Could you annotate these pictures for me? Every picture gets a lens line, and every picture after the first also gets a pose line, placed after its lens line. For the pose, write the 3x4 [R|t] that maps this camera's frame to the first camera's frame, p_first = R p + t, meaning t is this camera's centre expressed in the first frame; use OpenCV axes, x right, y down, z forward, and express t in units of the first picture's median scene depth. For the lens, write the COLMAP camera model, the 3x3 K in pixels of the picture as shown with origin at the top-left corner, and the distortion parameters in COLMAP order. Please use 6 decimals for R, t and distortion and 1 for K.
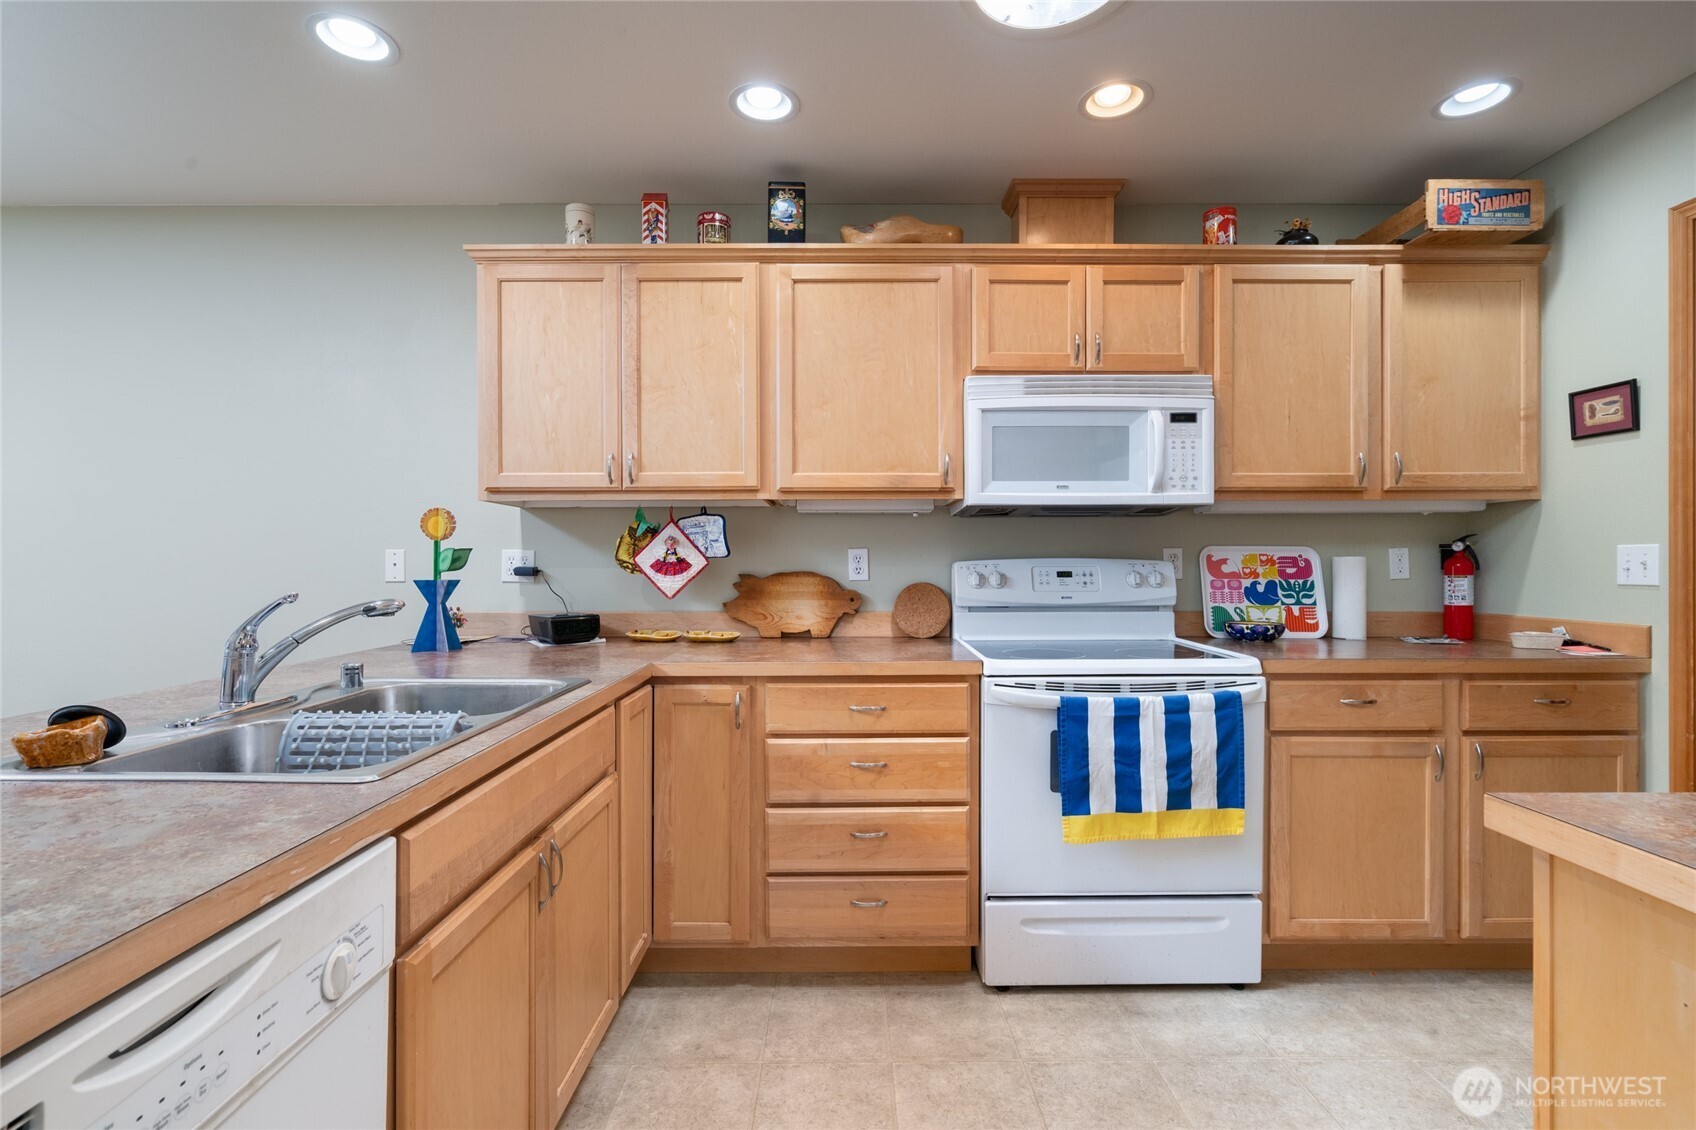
lens RADIAL K [[780.9, 0, 849.5], [0, 780.9, 566.7], [0, 0, 1]] dist [-0.008845, 0.000658]
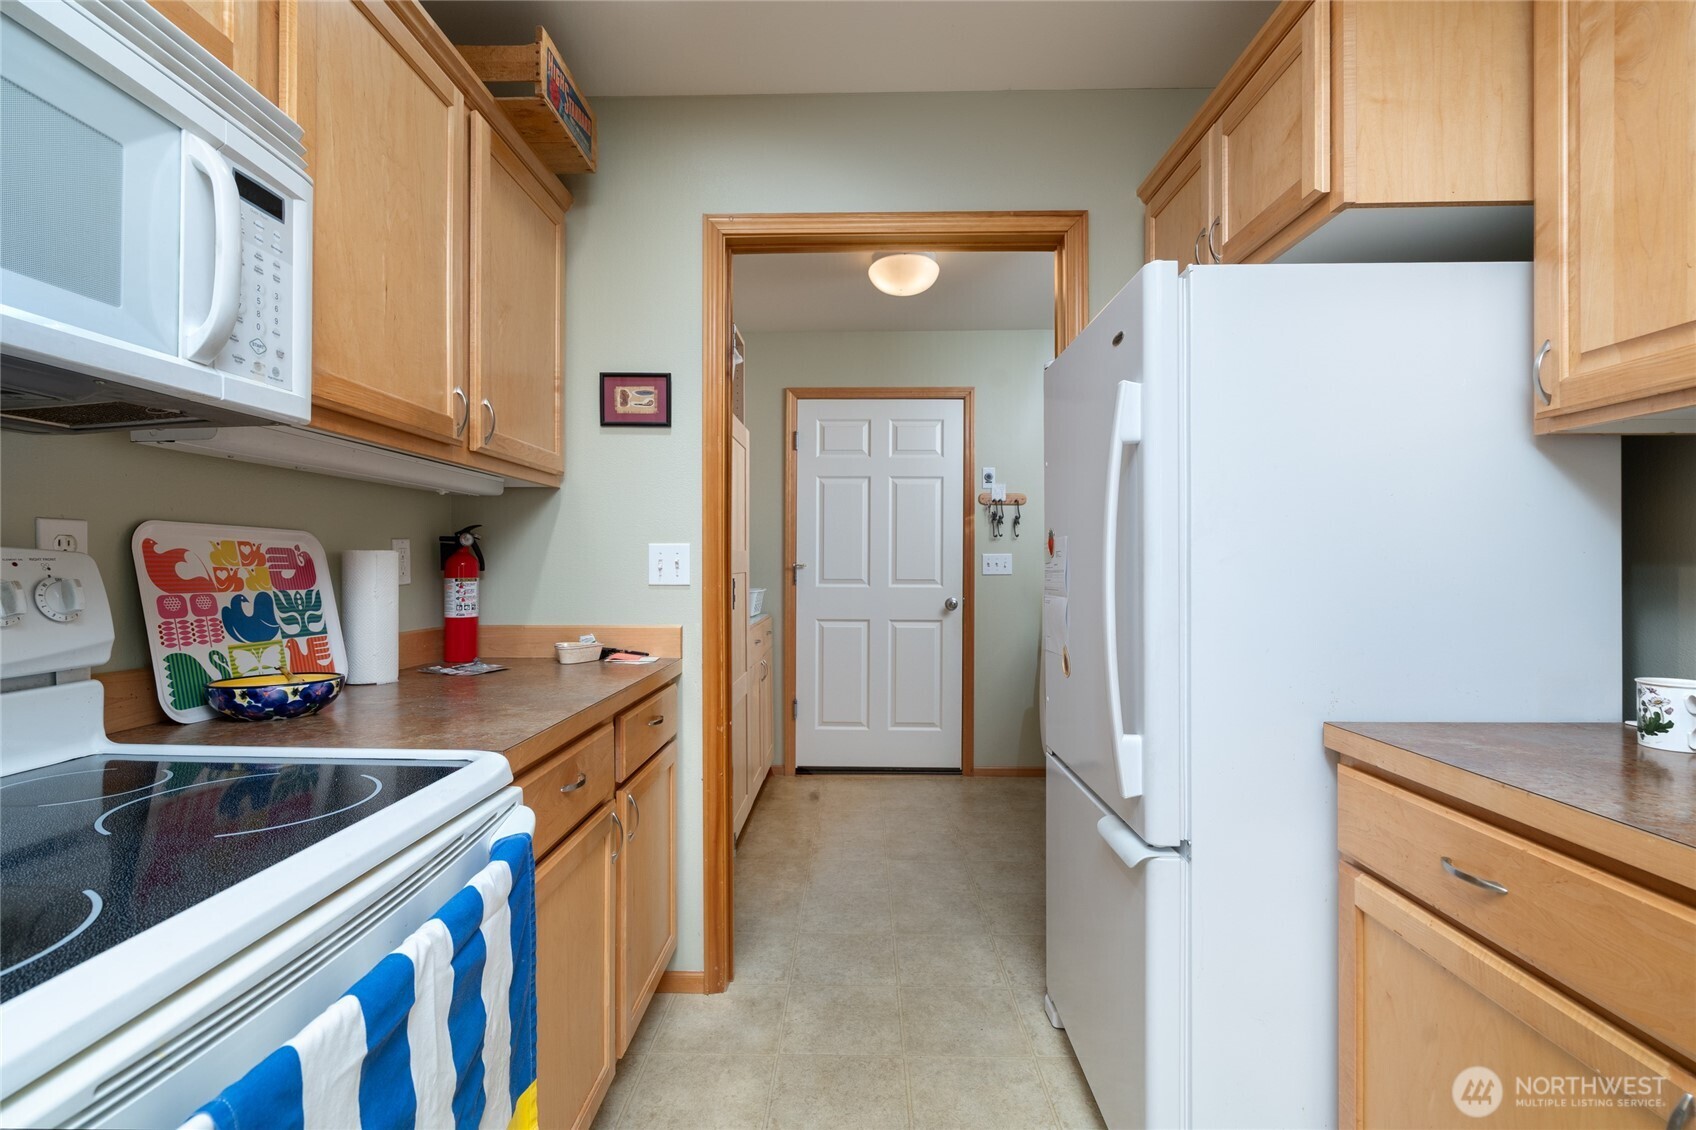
lens RADIAL K [[780.9, 0, 836.0], [0, 780.9, 566.9], [0, 0, 1]] dist [-0.008845, 0.000658]
pose [[0.028687, -0.000072, 0.999588, 0.031064], [0.002848, 0.999996, -0.000010, 0.001230], [-0.999584, 0.002847, 0.028688, 0.604653]]
